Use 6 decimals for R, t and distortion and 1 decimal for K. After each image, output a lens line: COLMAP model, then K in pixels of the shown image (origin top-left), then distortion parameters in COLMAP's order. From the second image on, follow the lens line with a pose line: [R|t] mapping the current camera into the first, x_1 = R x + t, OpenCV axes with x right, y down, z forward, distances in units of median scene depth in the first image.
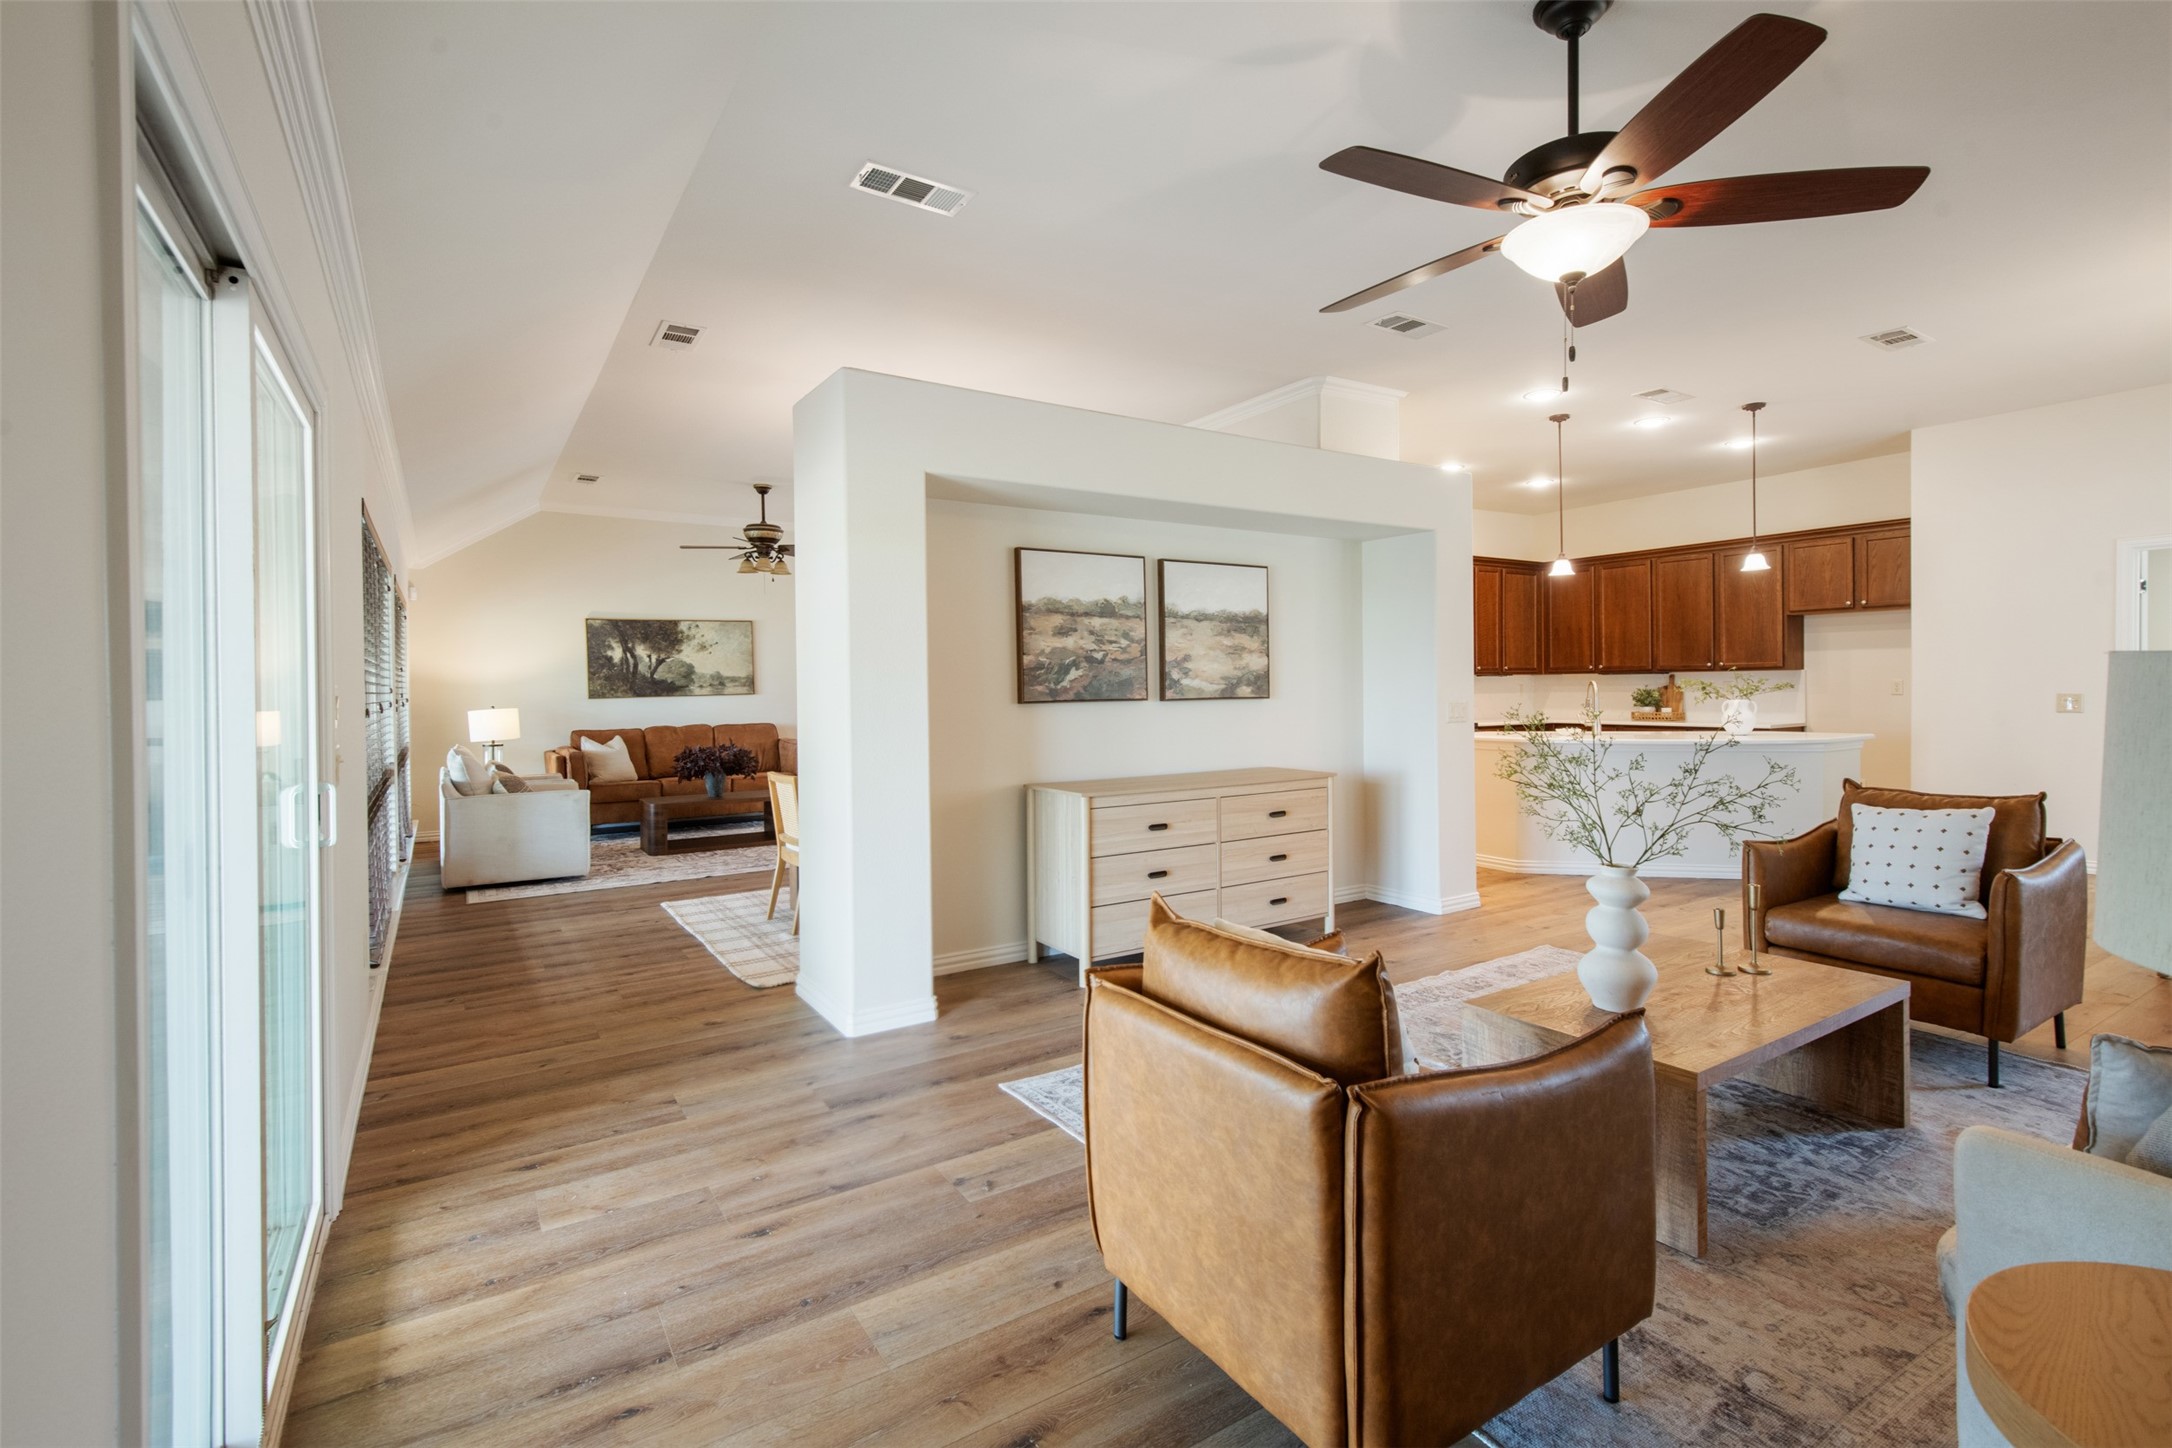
lens RADIAL K [[991.9, 0, 1084.6], [0, 991.9, 697.8], [0, 0, 1]] dist [0.025151, -0.005481]
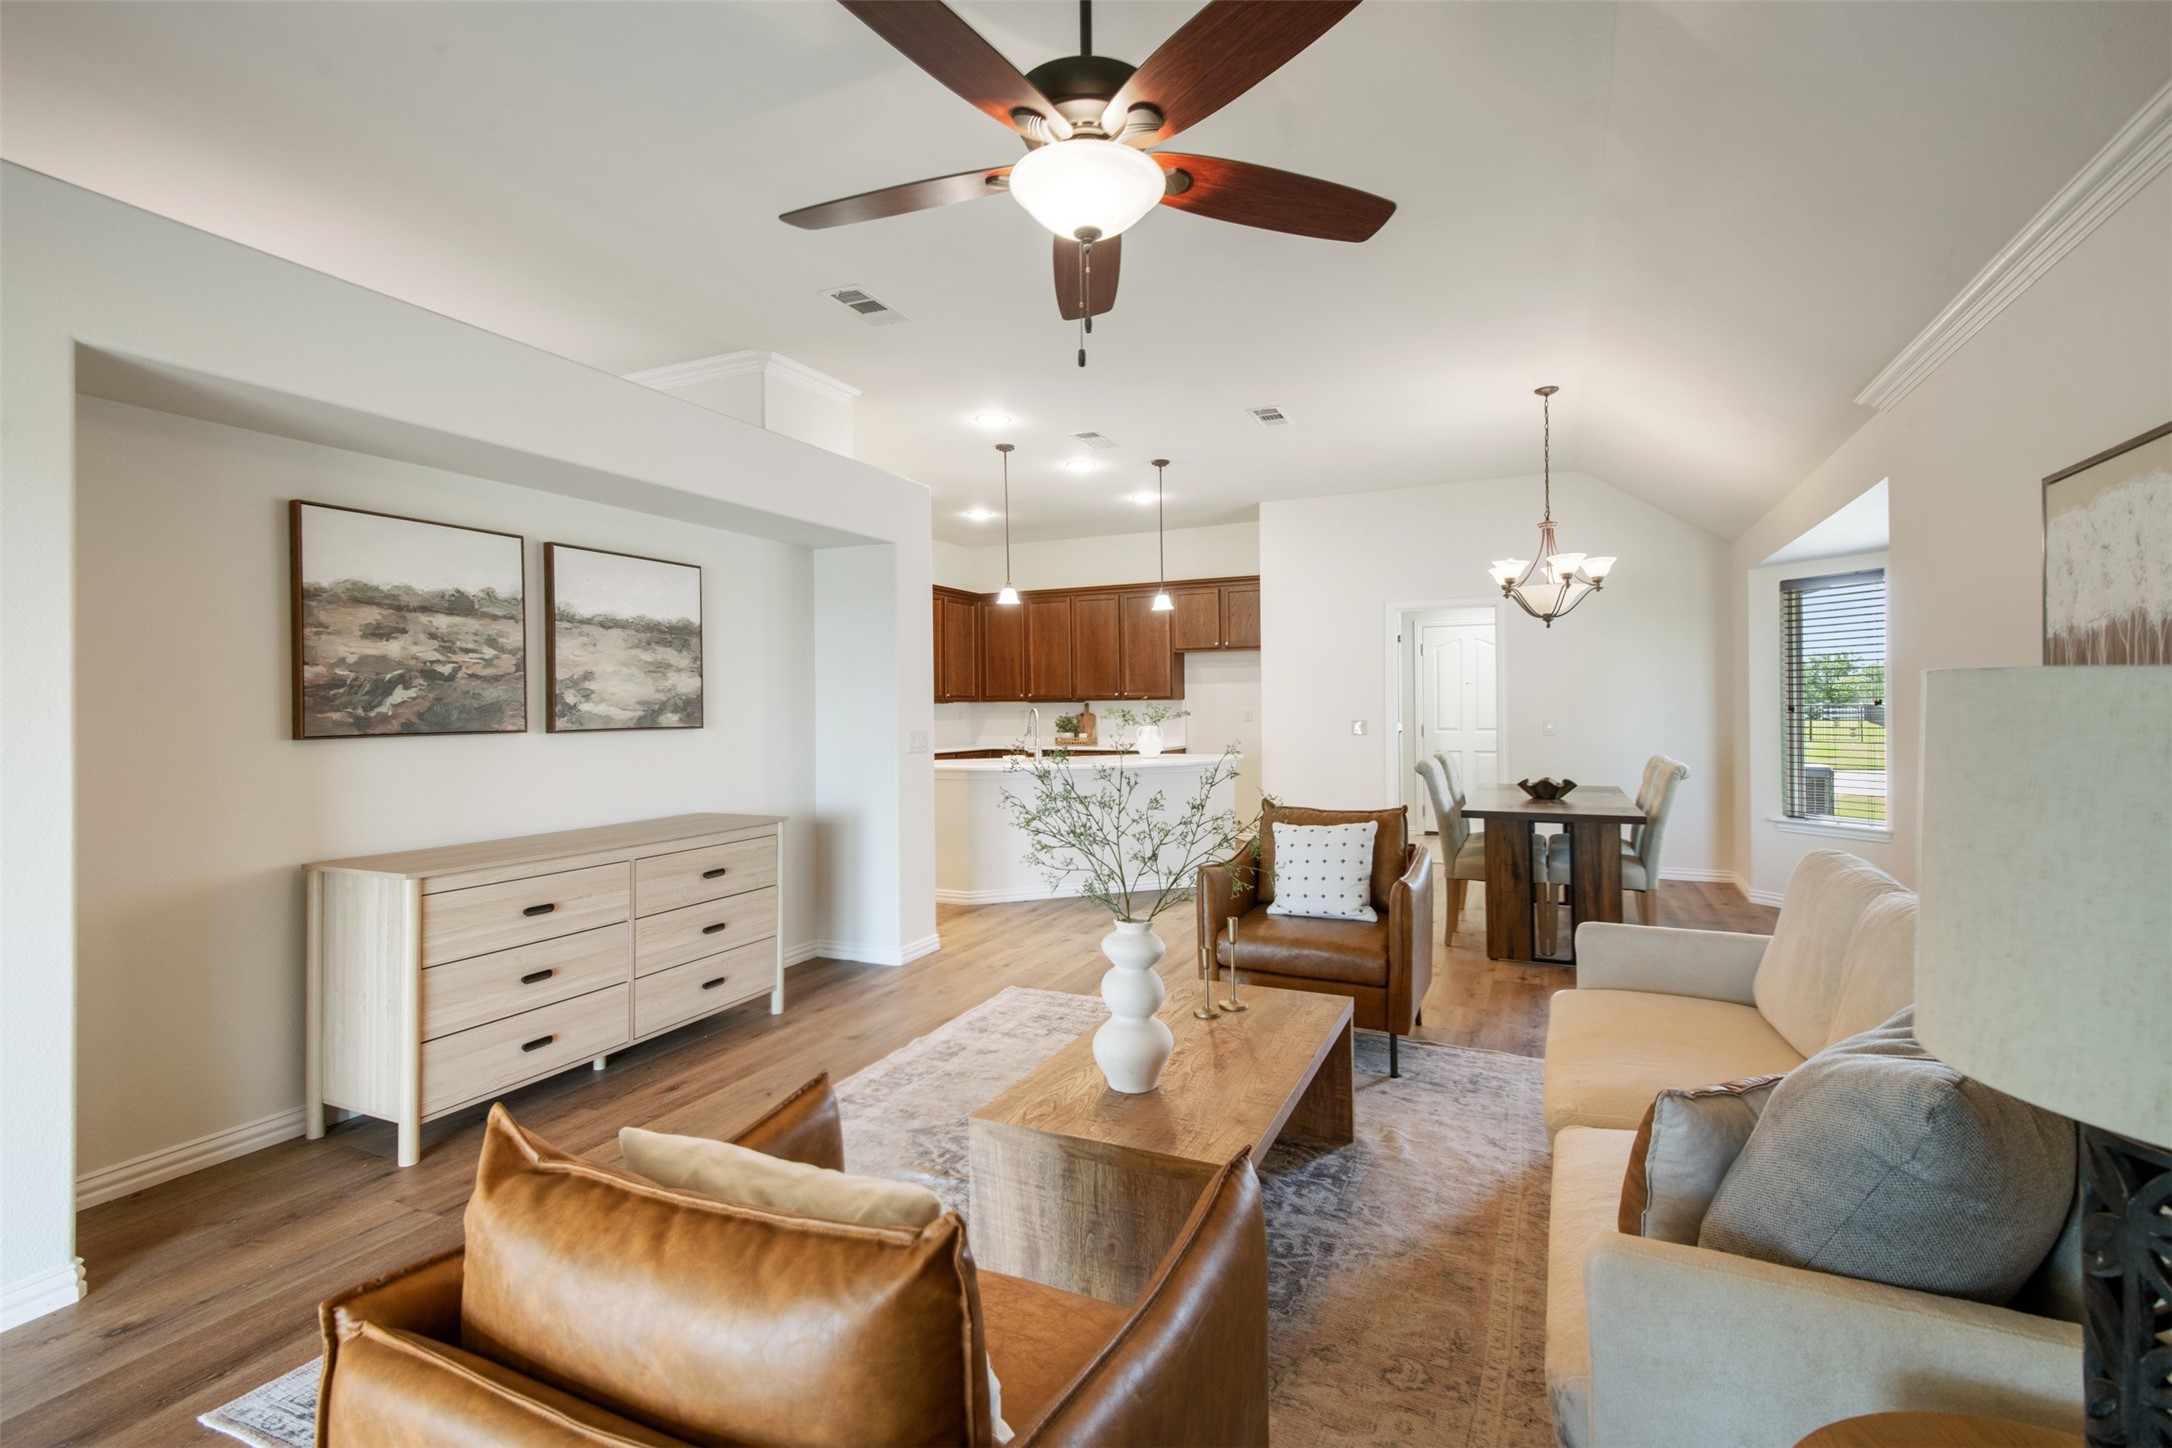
lens RADIAL K [[991.9, 0, 1091.5], [0, 991.9, 703.1], [0, 0, 1]] dist [0.025151, -0.005481]
pose [[0.844921, 0.006956, 0.534845, 0.022474], [0.004823, 0.999776, -0.020622, -0.001859], [-0.534869, 0.020004, 0.844698, 0.165143]]
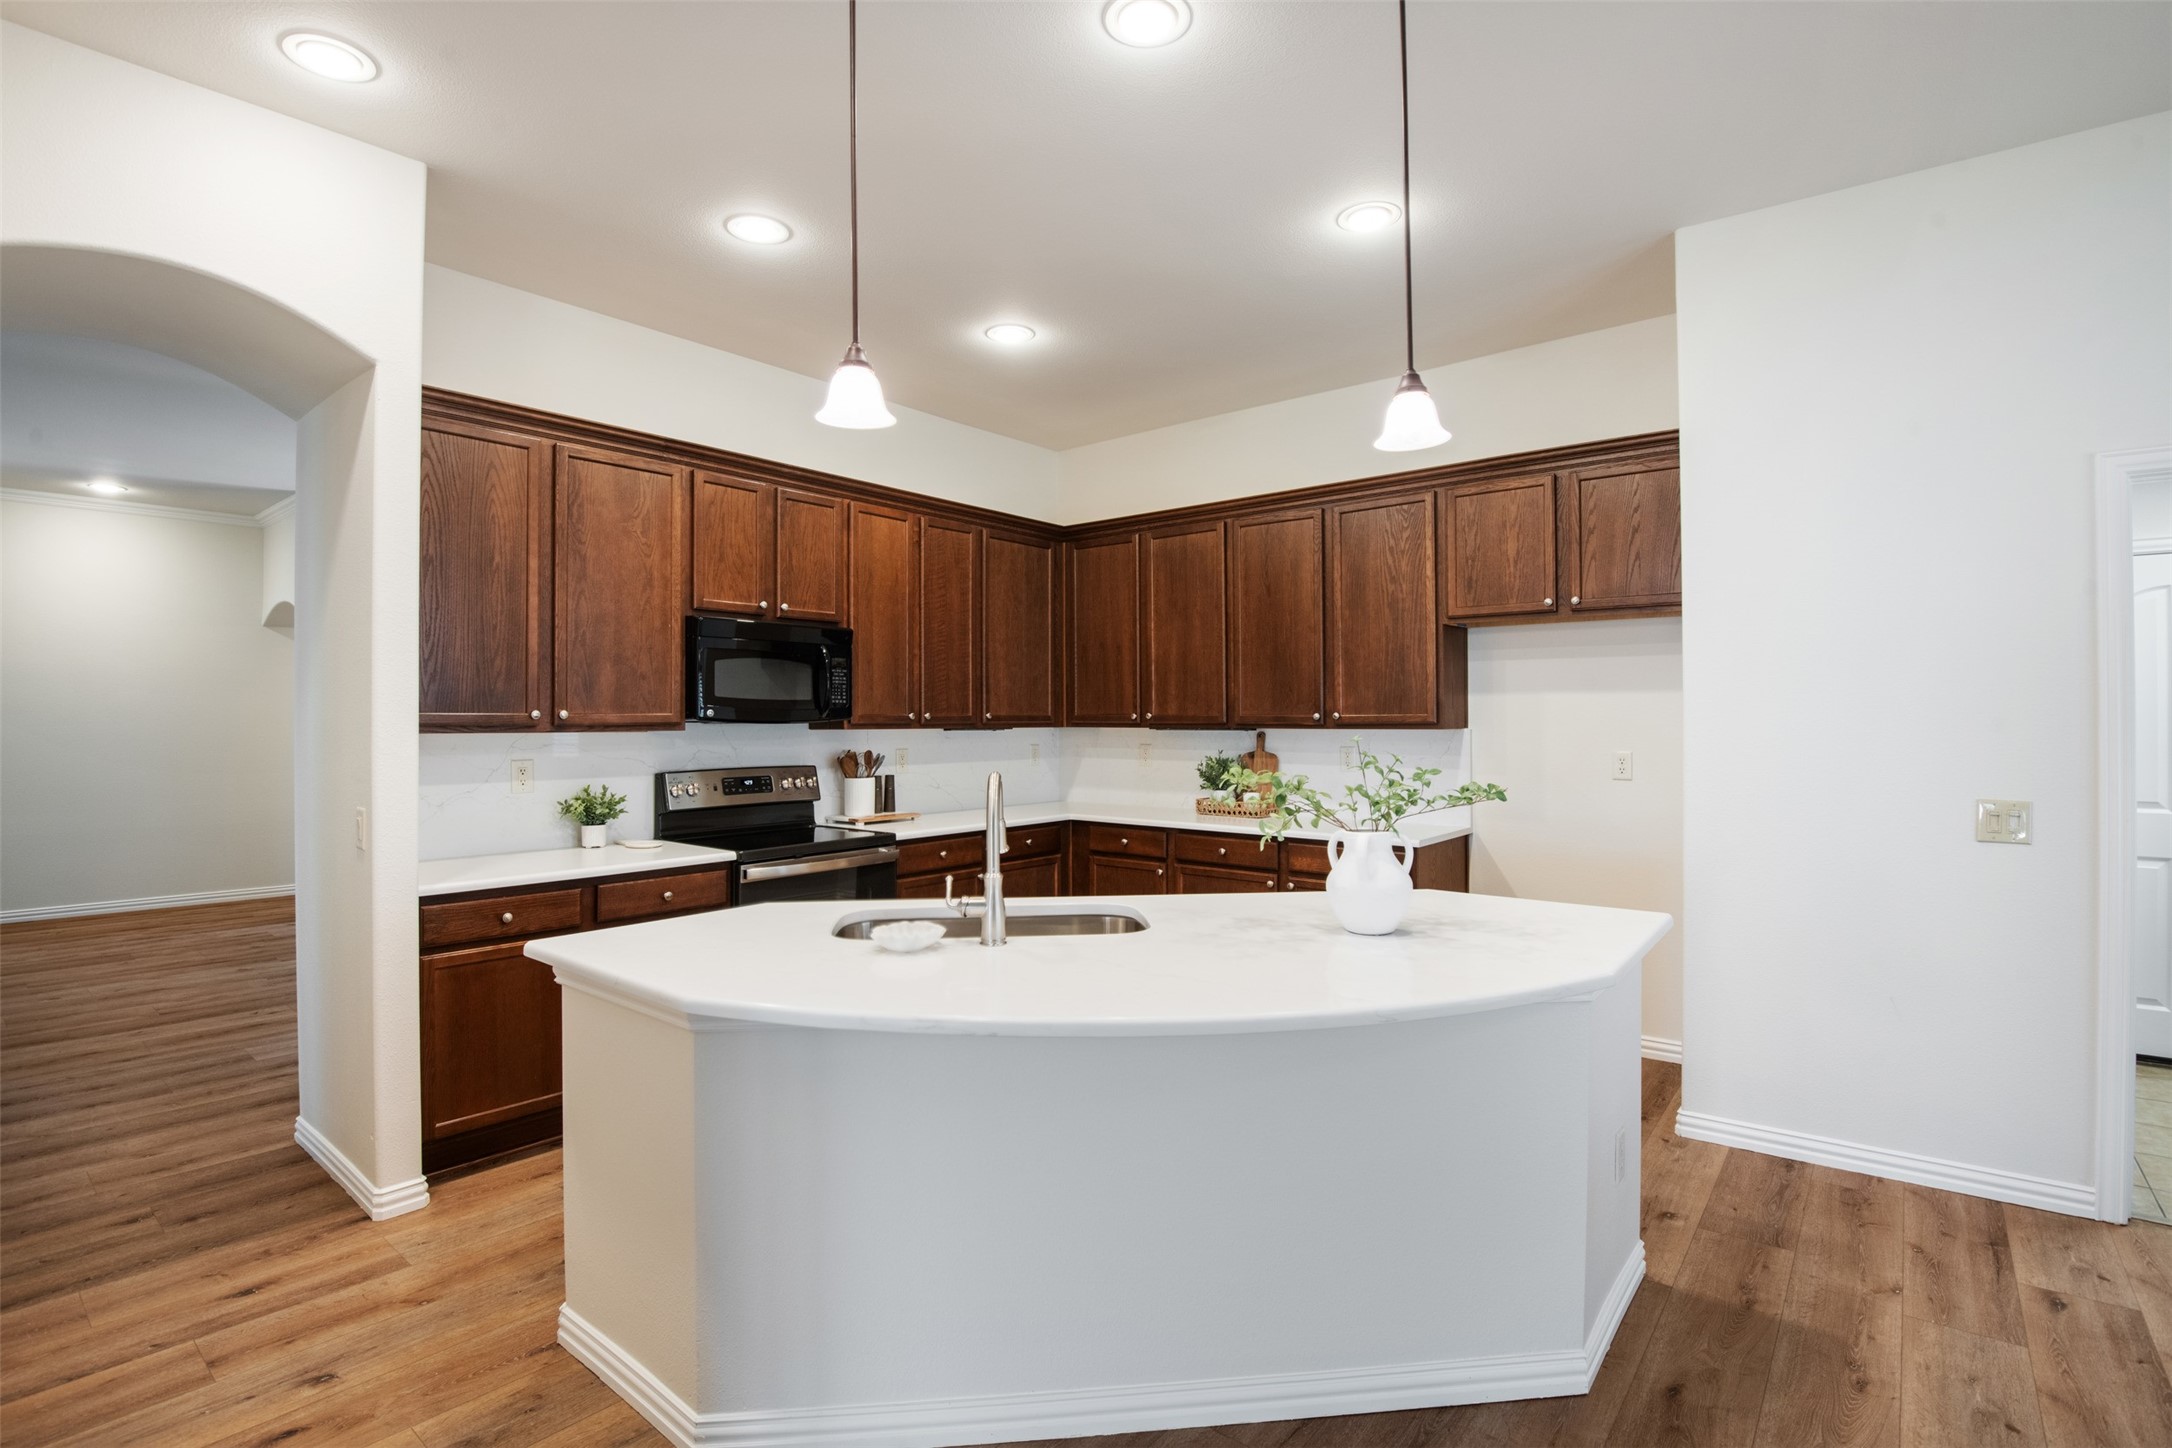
lens RADIAL K [[991.9, 0, 1086.6], [0, 991.9, 707.2], [0, 0, 1]] dist [0.025151, -0.005481]
pose [[0.952384, 0.015711, 0.304497, 0.672665], [-0.008052, 0.999619, -0.026393, -0.044736], [-0.304796, 0.022684, 0.952147, 1.036189]]
